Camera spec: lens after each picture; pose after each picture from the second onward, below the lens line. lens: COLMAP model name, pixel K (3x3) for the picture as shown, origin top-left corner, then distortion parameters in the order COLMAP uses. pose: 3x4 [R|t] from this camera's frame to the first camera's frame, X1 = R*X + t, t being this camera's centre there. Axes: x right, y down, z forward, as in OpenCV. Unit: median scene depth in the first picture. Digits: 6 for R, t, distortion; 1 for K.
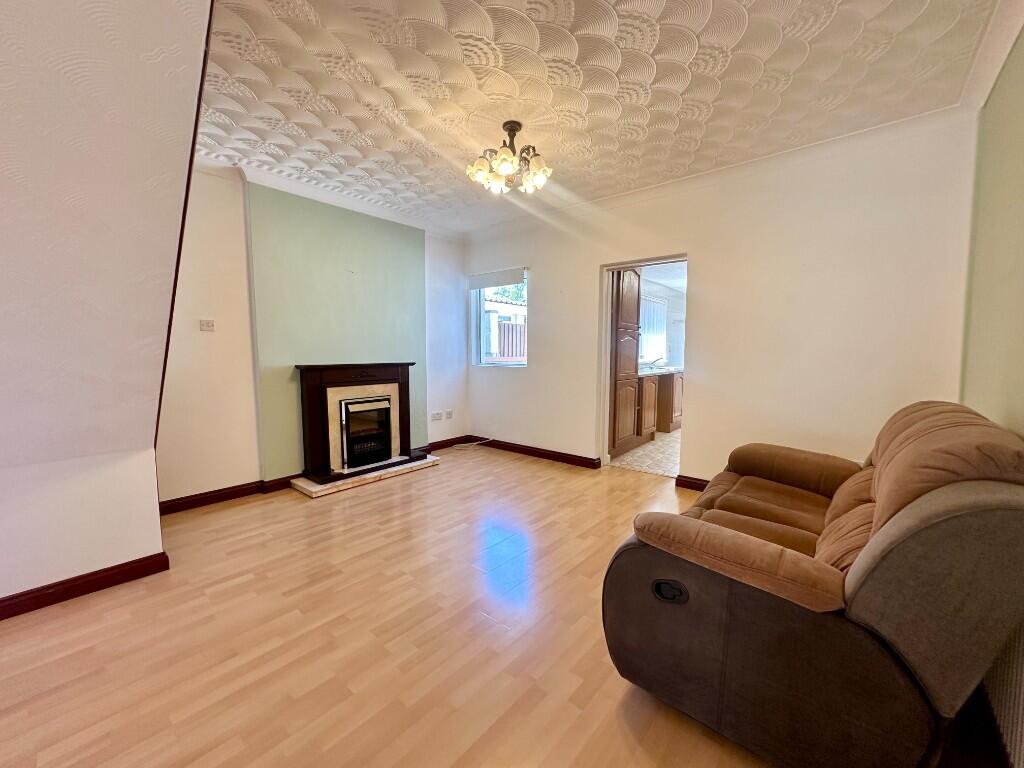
lens RADIAL K [[408.7, 0, 512.6], [0, 408.7, 383.7], [0, 0, 1]] dist [0.001847, 0.000444]
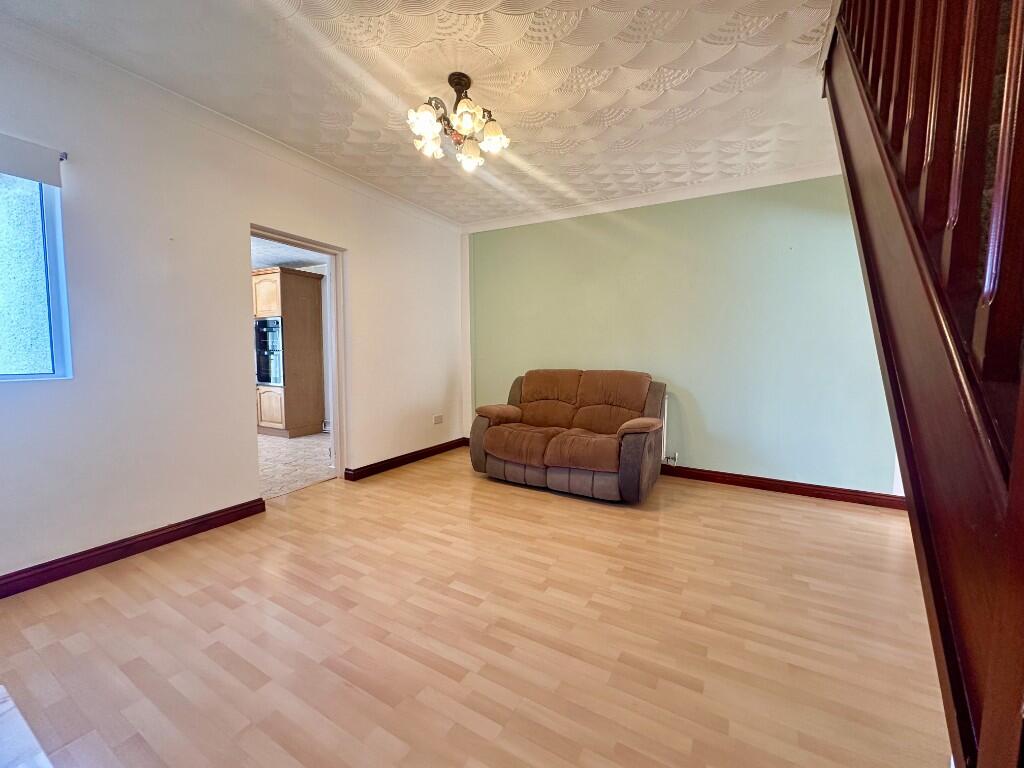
lens RADIAL K [[408.7, 0, 512.6], [0, 408.7, 383.7], [0, 0, 1]] dist [0.001847, 0.000444]
pose [[-0.197007, -0.080538, 0.977088, -0.901967], [0.073576, 0.992595, 0.096651, -0.078297], [-0.977637, 0.090931, -0.189622, 1.112633]]
